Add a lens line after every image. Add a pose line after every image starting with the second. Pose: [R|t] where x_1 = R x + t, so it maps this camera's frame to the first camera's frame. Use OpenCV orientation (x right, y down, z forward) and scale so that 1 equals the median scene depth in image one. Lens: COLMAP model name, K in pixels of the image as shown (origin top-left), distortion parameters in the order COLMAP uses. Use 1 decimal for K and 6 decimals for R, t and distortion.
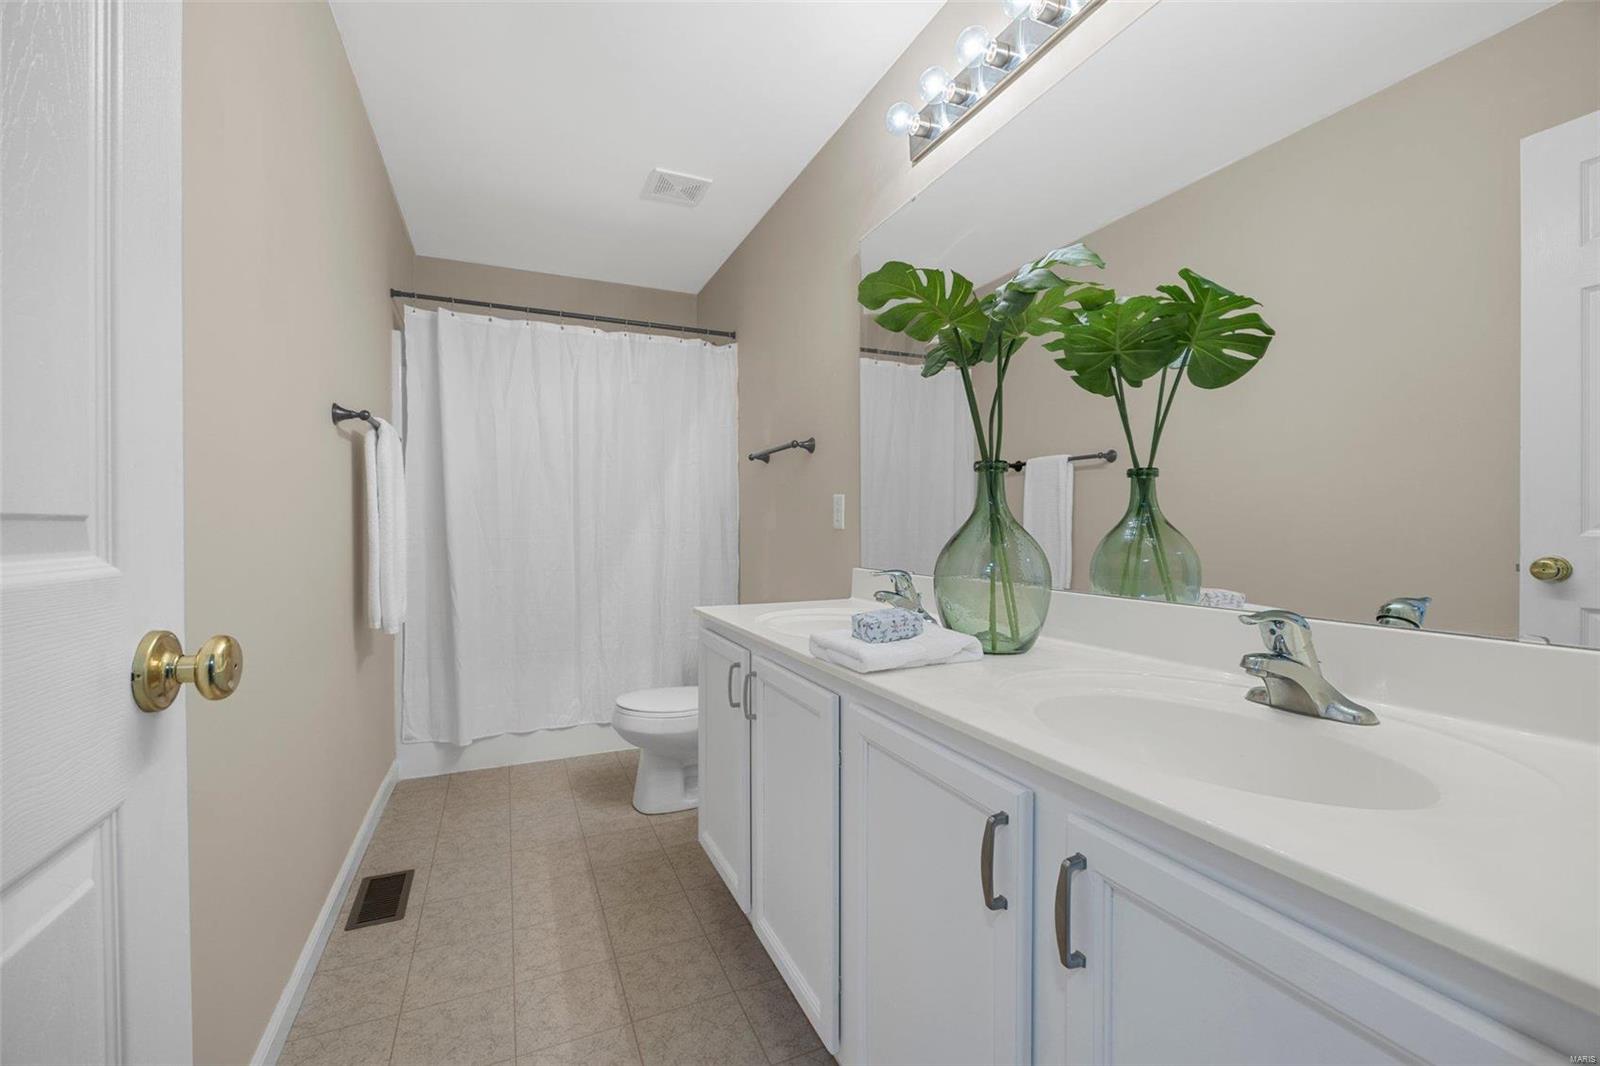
lens RADIAL K [[670.5, 0, 795.0], [0, 670.5, 527.6], [0, 0, 1]] dist [-0.004116, -0.000652]
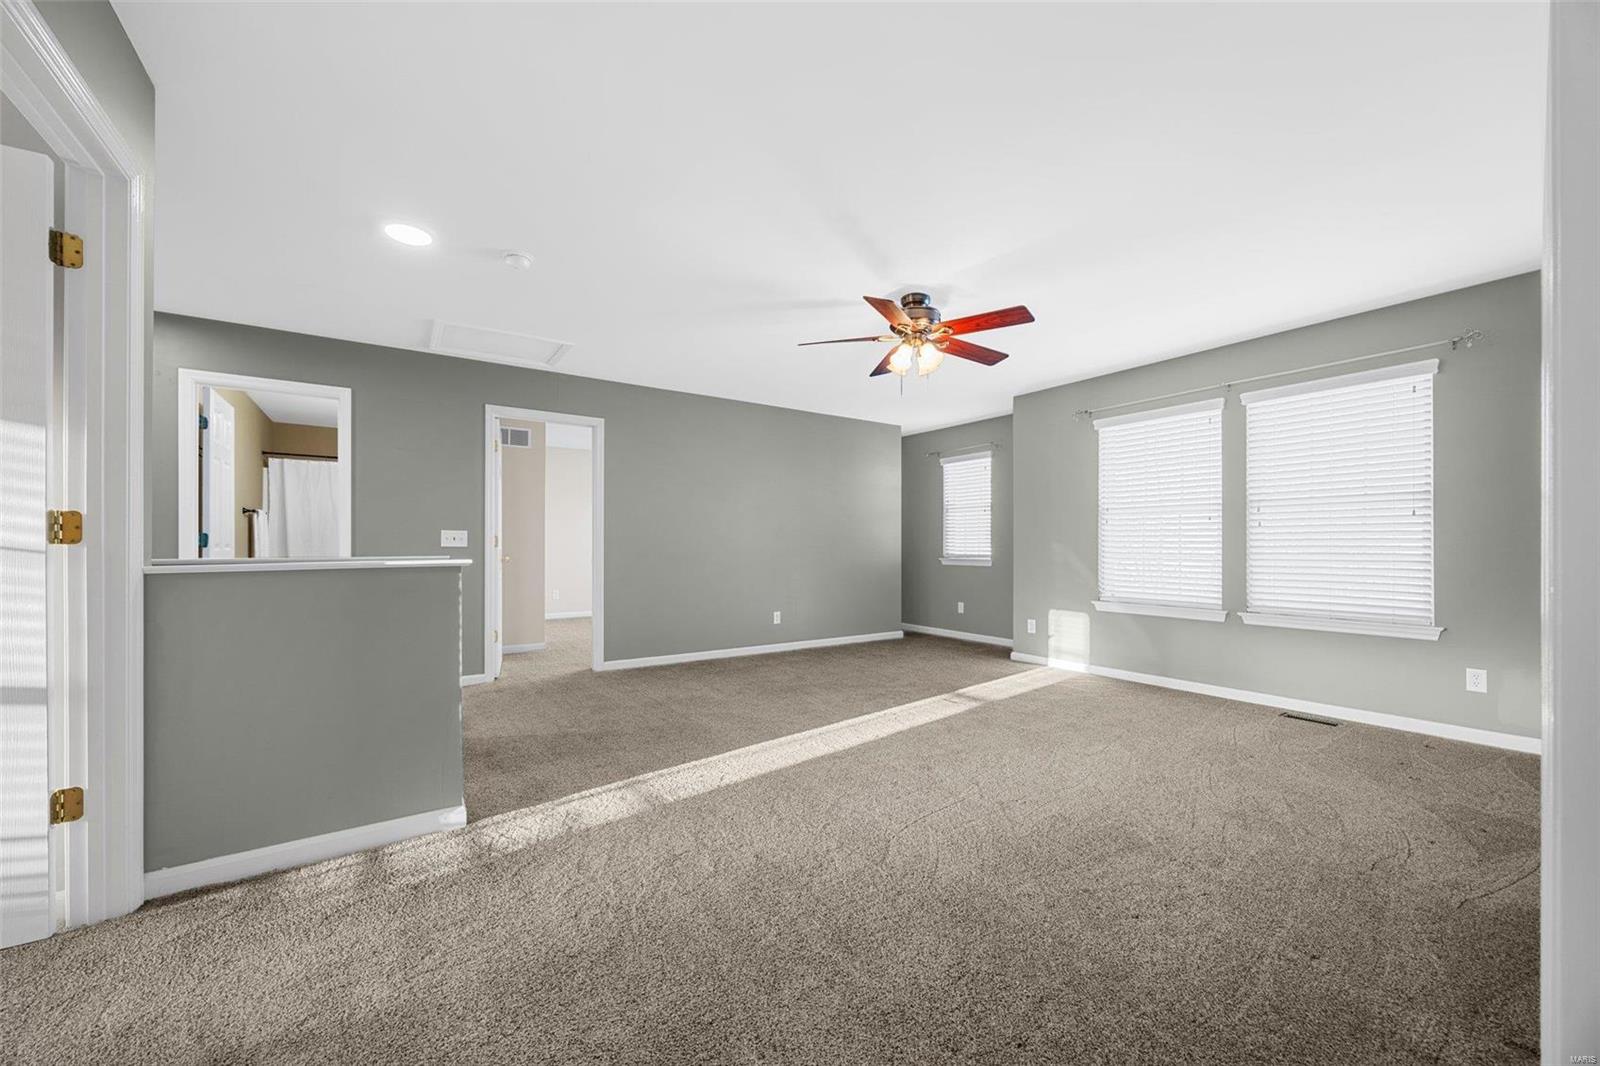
lens RADIAL K [[607.9, 0, 808.0], [0, 607.9, 535.4], [0, 0, 1]] dist [-0.006201, 0.000123]
pose [[0.980413, -0.000576, 0.196953, 0.968678], [0.004244, 0.999825, -0.018203, 0.013915], [-0.196909, 0.018682, 0.980244, -1.644906]]
